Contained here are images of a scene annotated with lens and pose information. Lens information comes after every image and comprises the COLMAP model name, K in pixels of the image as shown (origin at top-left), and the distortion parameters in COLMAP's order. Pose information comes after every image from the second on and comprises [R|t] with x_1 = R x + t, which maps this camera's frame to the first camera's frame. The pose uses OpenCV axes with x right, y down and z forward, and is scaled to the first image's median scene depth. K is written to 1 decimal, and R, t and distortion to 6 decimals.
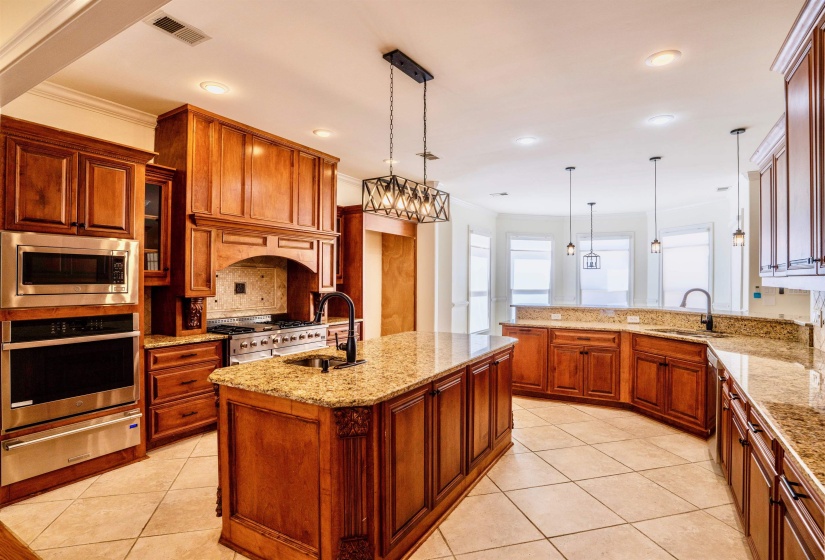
lens RADIAL K [[403.0, 0, 412.5], [0, 403.0, 280.0], [0, 0, 1]] dist [-0.014525, -0.000321]
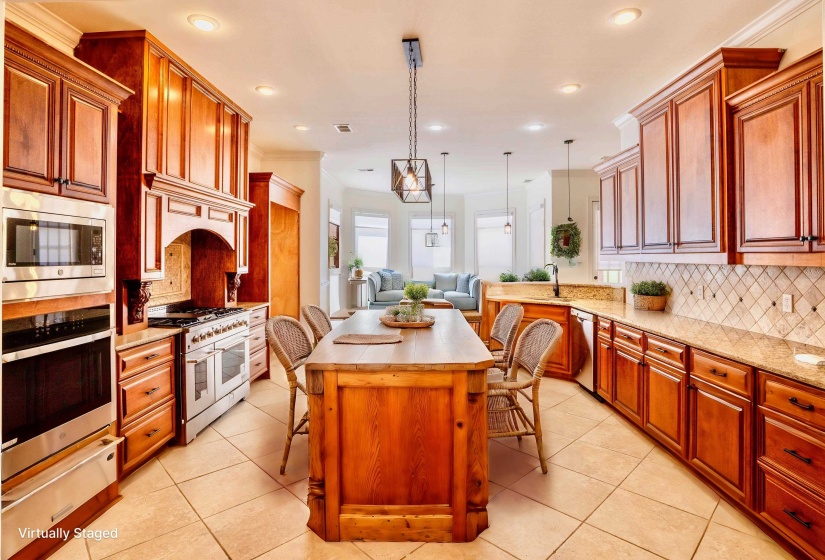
lens RADIAL K [[450.7, 0, 414.1], [0, 450.7, 254.8], [0, 0, 1]] dist [-0.005230, 0.000056]
pose [[0.858291, -0.001327, 0.513162, -0.526687], [0.005053, 0.999970, -0.005867, -0.000190], [-0.513139, 0.007628, 0.858272, -0.004205]]
